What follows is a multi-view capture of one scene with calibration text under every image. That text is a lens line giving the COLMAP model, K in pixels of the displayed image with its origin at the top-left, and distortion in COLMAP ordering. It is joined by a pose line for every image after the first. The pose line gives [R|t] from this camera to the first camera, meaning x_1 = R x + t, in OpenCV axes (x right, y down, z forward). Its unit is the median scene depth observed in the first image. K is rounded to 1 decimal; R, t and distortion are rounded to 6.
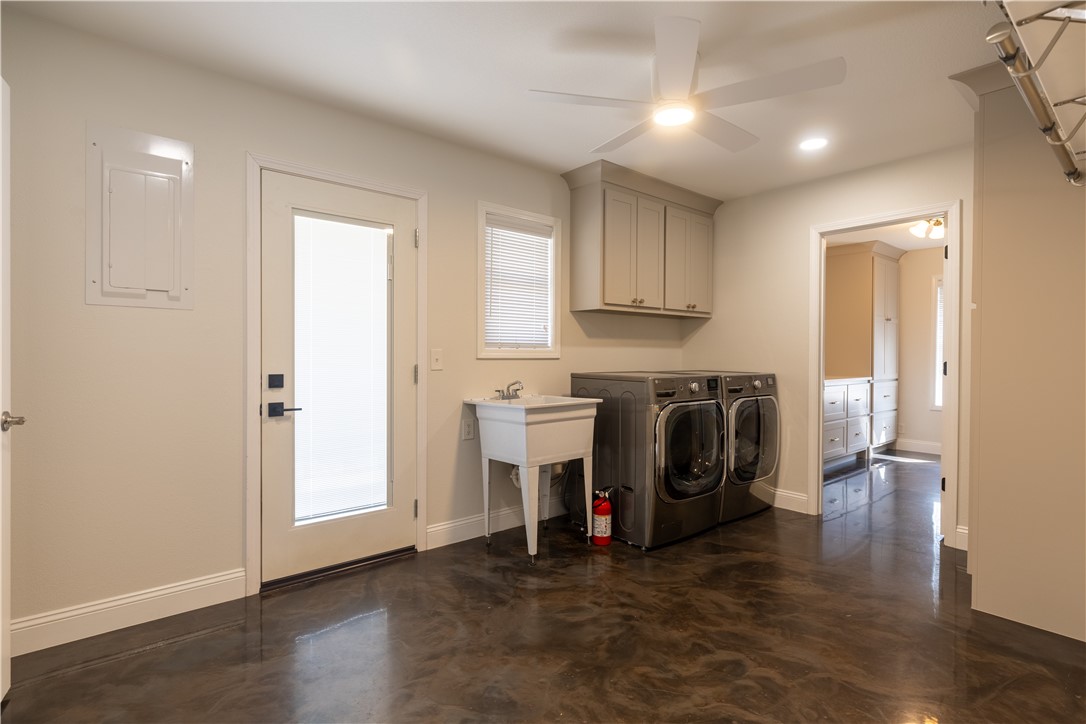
lens RADIAL K [[524.4, 0, 547.3], [0, 524.4, 359.4], [0, 0, 1]] dist [-0.002316, 0.000137]
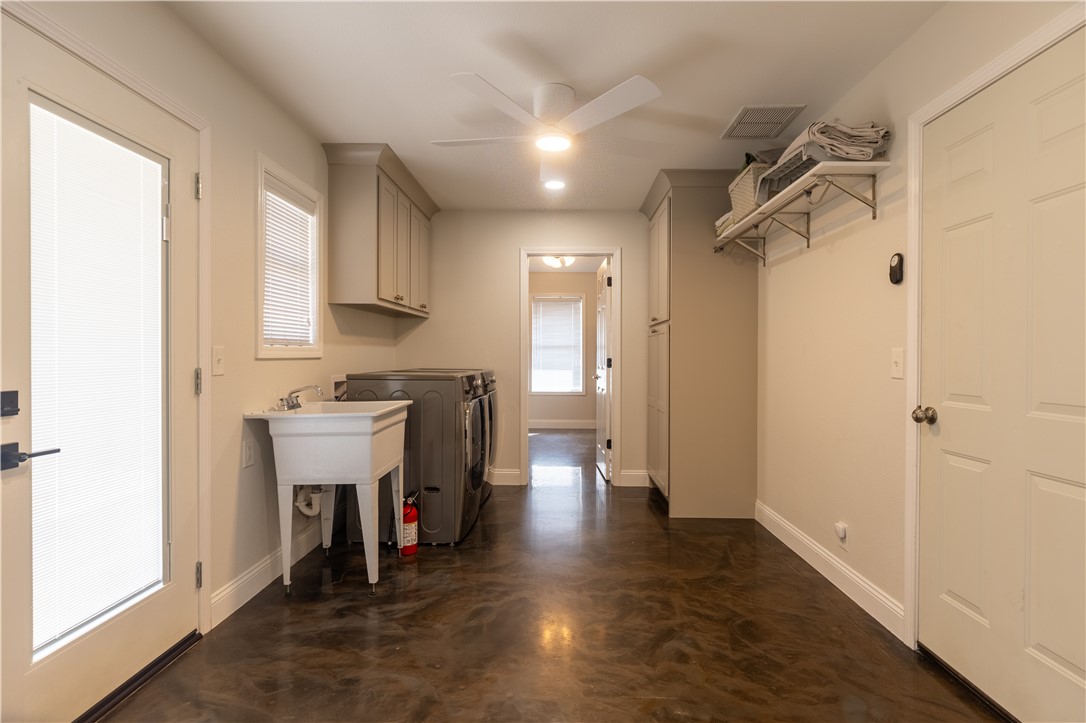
lens RADIAL K [[524.4, 0, 547.3], [0, 524.4, 358.9], [0, 0, 1]] dist [-0.002316, 0.000137]
pose [[0.661408, -0.008404, 0.749979, -0.442260], [0.005959, 0.999965, 0.005951, -0.003551], [-0.750002, 0.000533, 0.661435, 0.185224]]
